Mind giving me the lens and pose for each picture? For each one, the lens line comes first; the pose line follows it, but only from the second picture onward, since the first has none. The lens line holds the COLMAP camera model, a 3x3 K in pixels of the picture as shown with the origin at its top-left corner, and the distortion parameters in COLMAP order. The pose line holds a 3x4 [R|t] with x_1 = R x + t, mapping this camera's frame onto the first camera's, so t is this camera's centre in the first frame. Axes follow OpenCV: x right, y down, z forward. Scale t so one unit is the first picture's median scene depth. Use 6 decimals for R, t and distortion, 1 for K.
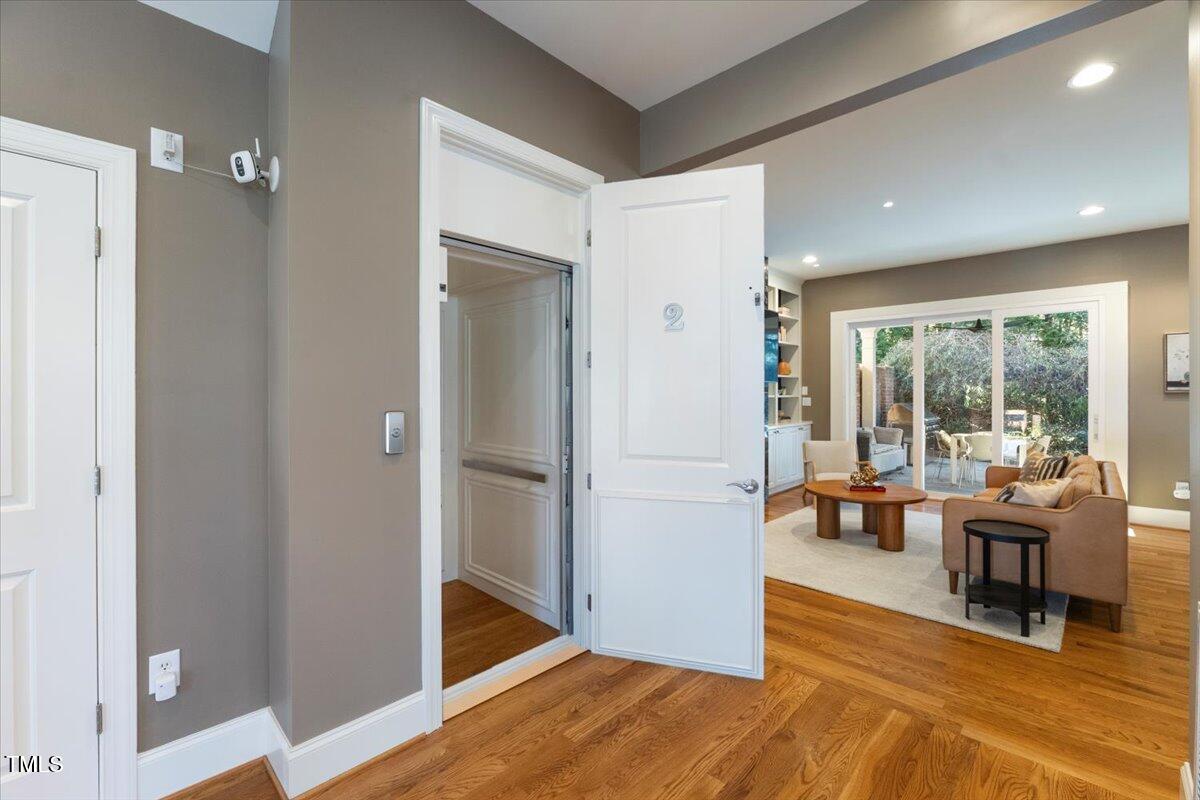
lens RADIAL K [[512.9, 0, 600.0], [0, 512.9, 400.0], [0, 0, 1]] dist [-0.000995, -0.000238]
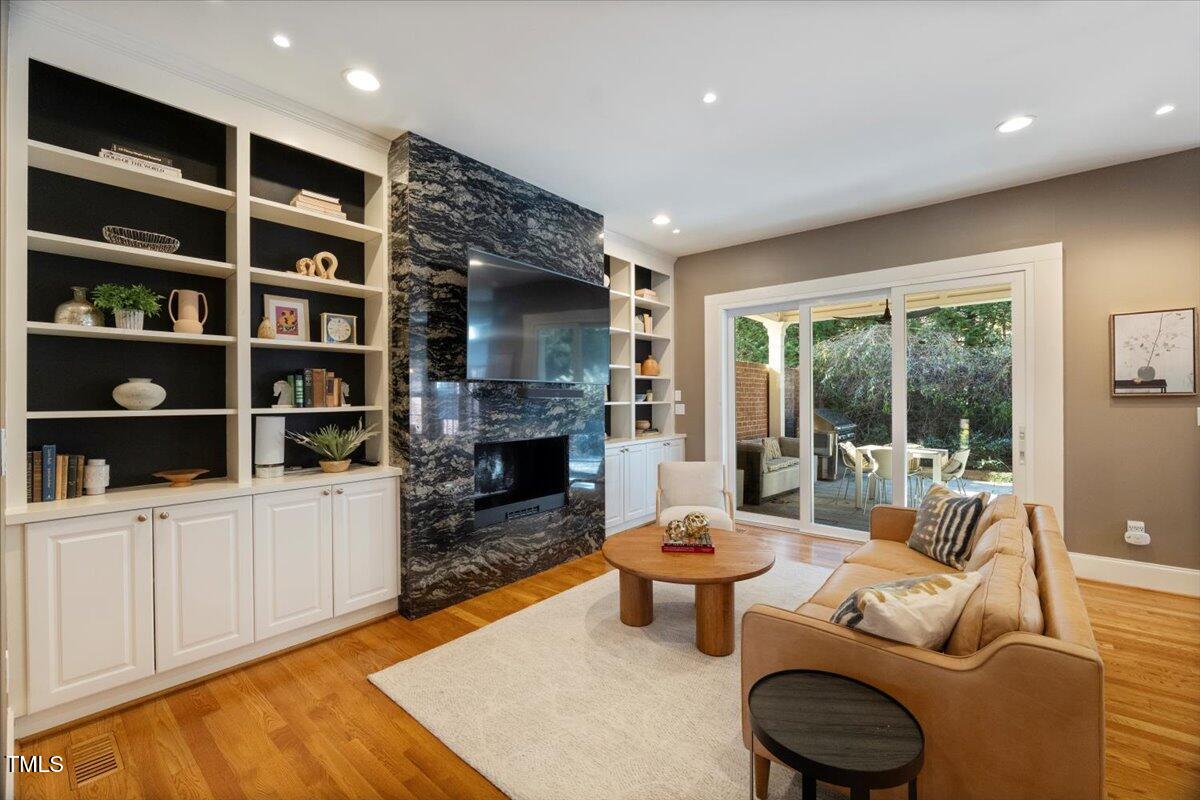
lens RADIAL K [[497.1, 0, 599.4], [0, 497.1, 405.6], [0, 0, 1]] dist [-0.001978, -0.000128]
pose [[0.997689, -0.005924, 0.067683, 0.236717], [0.005861, 0.999982, 0.001132, -0.004320], [-0.067689, -0.000733, 0.997706, 0.248476]]
